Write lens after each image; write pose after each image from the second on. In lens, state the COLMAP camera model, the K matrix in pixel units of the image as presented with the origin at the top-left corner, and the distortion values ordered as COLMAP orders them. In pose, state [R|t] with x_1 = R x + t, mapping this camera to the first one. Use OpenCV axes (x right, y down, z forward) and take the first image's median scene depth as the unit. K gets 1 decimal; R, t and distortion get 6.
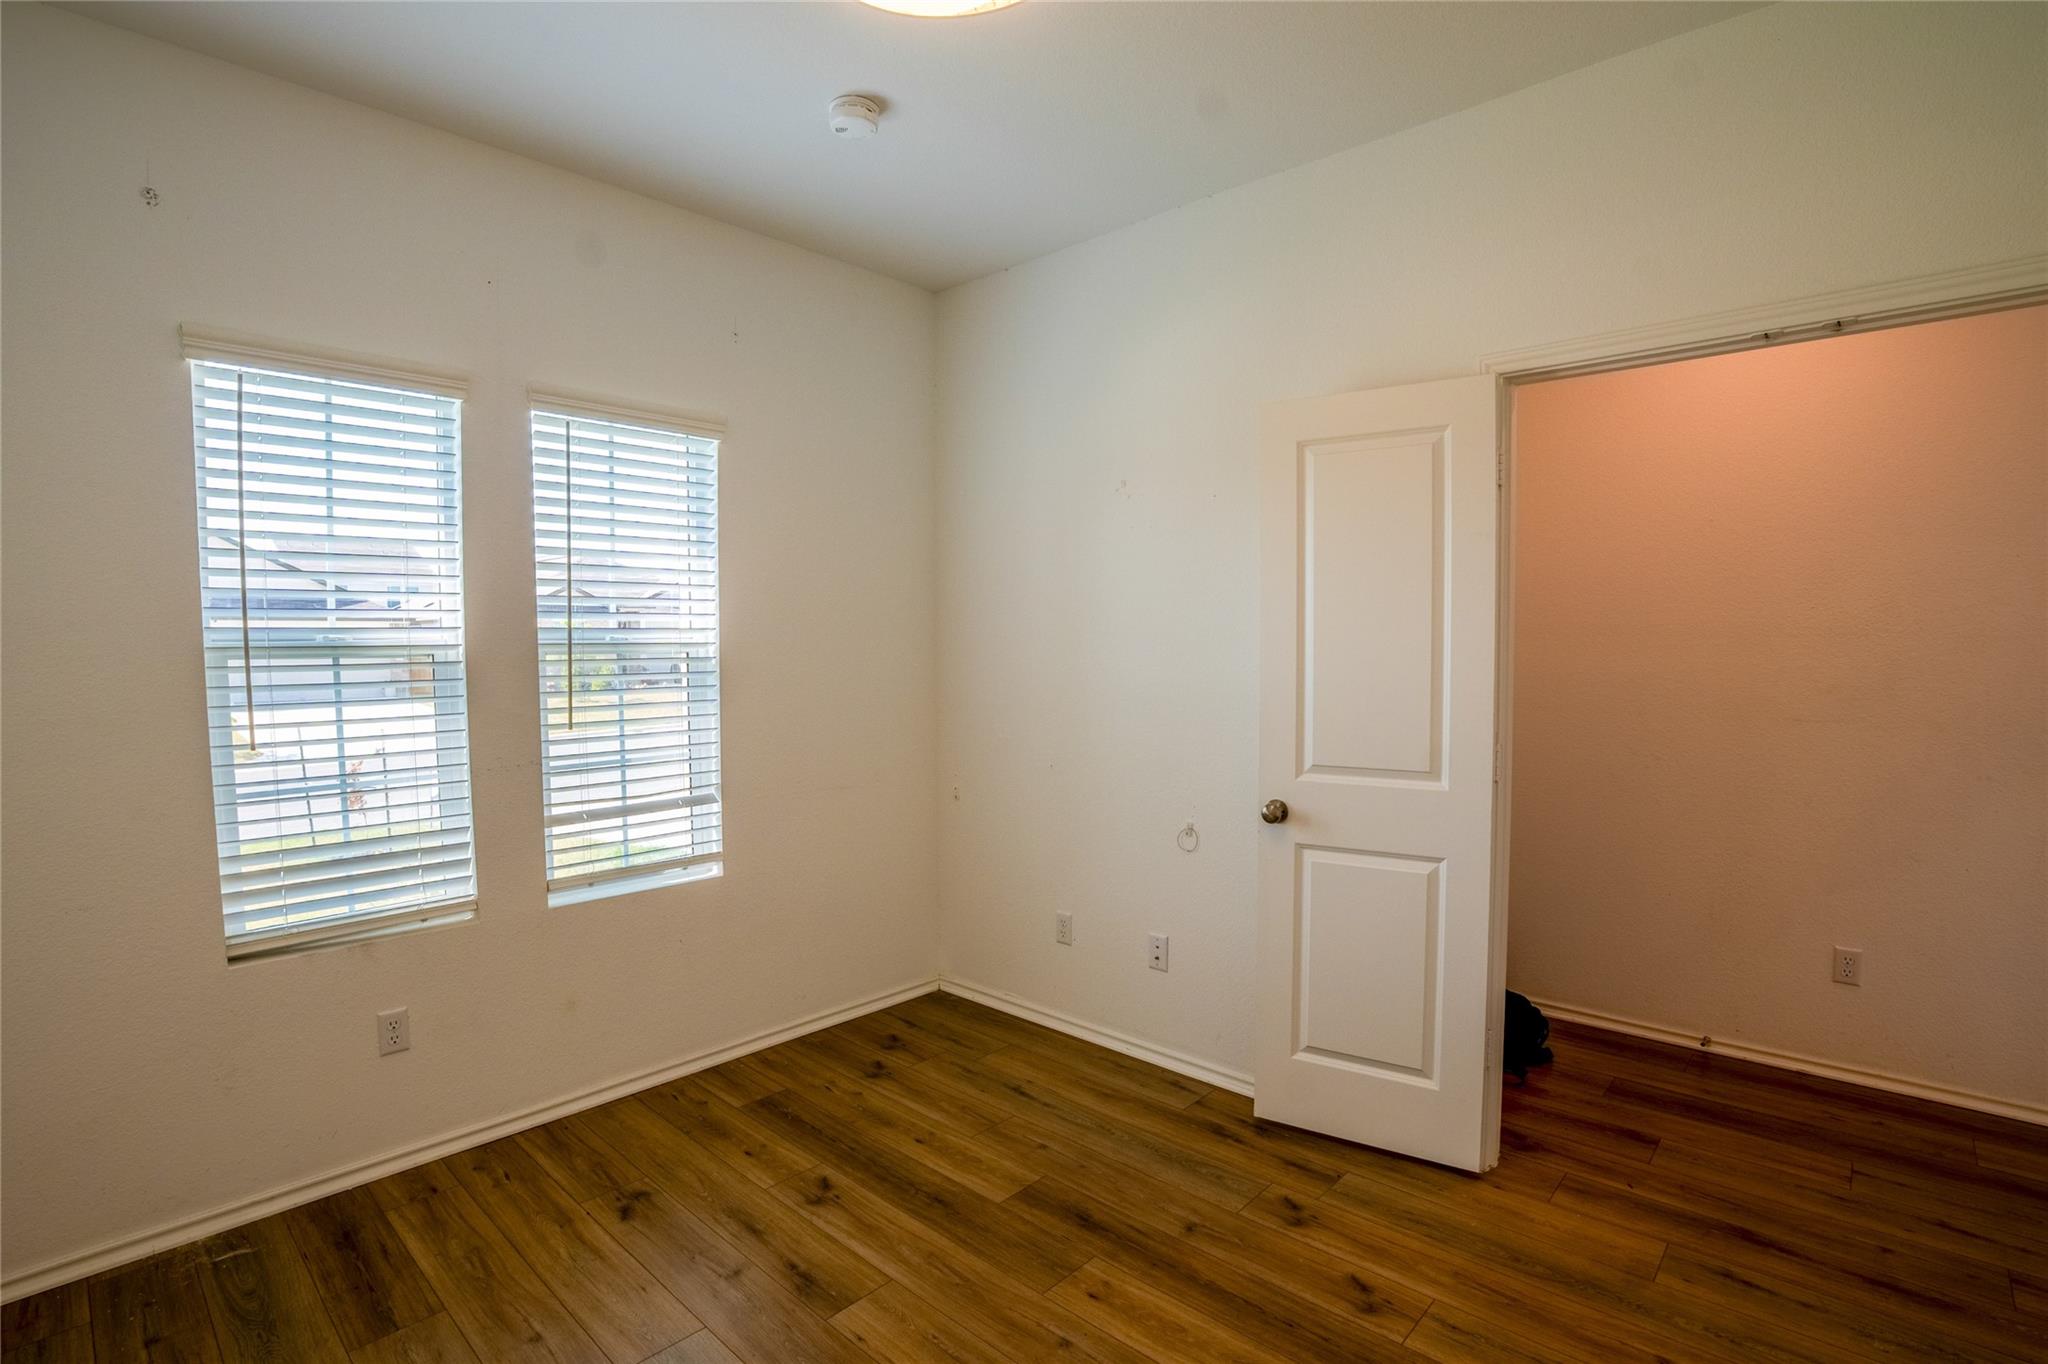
lens RADIAL K [[968.5, 0, 1024.0], [0, 968.5, 682.0], [0, 0, 1]] dist [-0.065174, 0.012556]
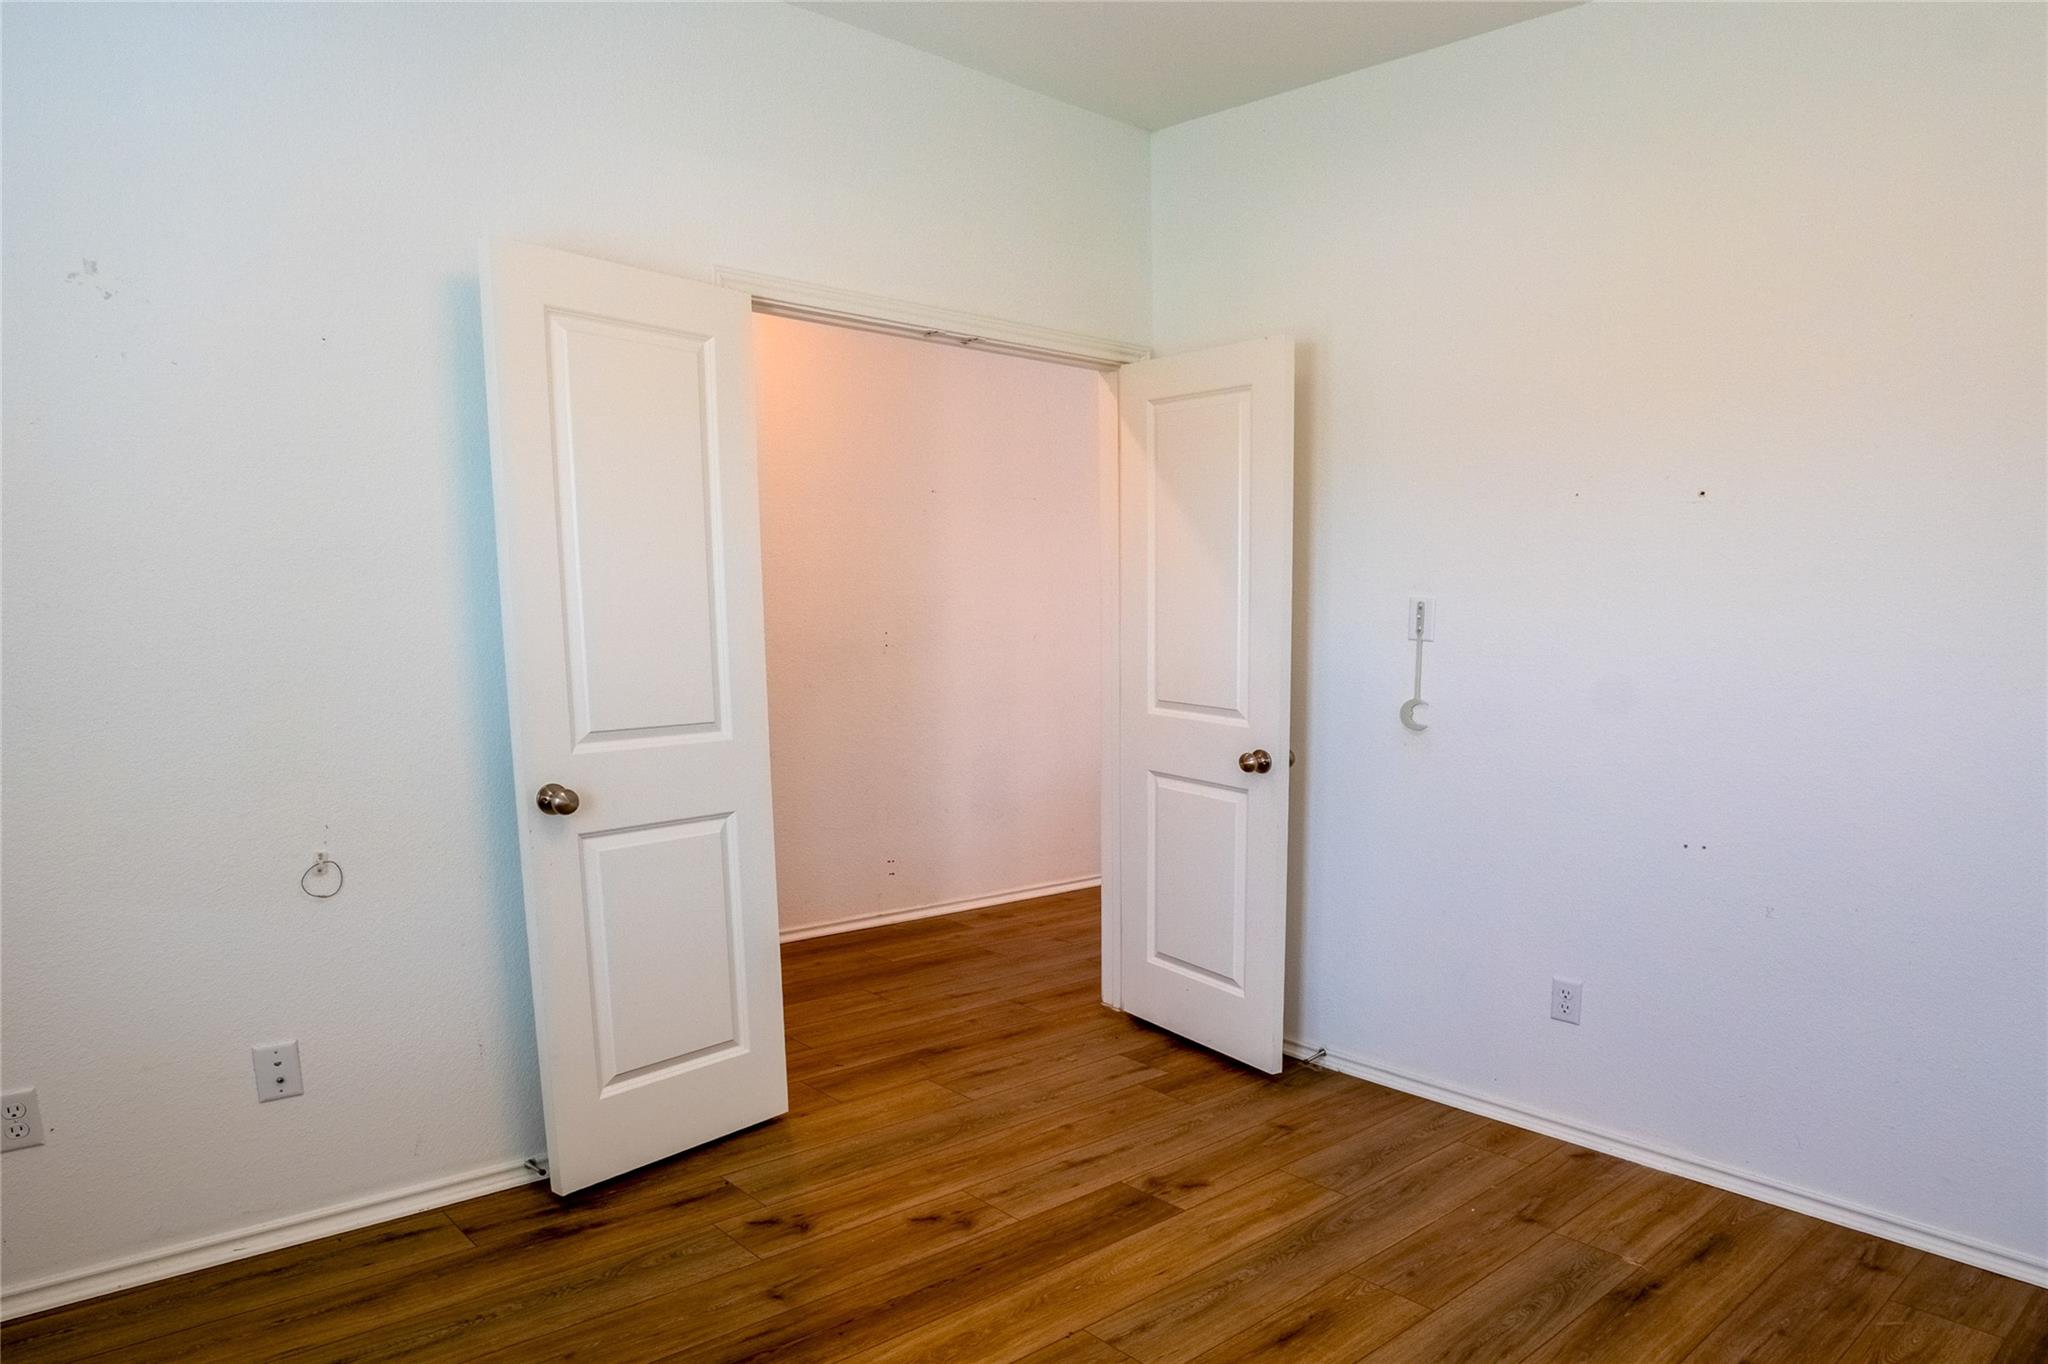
lens RADIAL K [[1114.6, 0, 1022.3], [0, 1114.6, 716.8], [0, 0, 1]] dist [-0.041027, -0.000307]
pose [[0.179474, -0.106604, 0.977970, -0.554692], [0.011442, 0.994270, 0.106281, -0.019553], [-0.983696, -0.007884, 0.179665, 0.516010]]
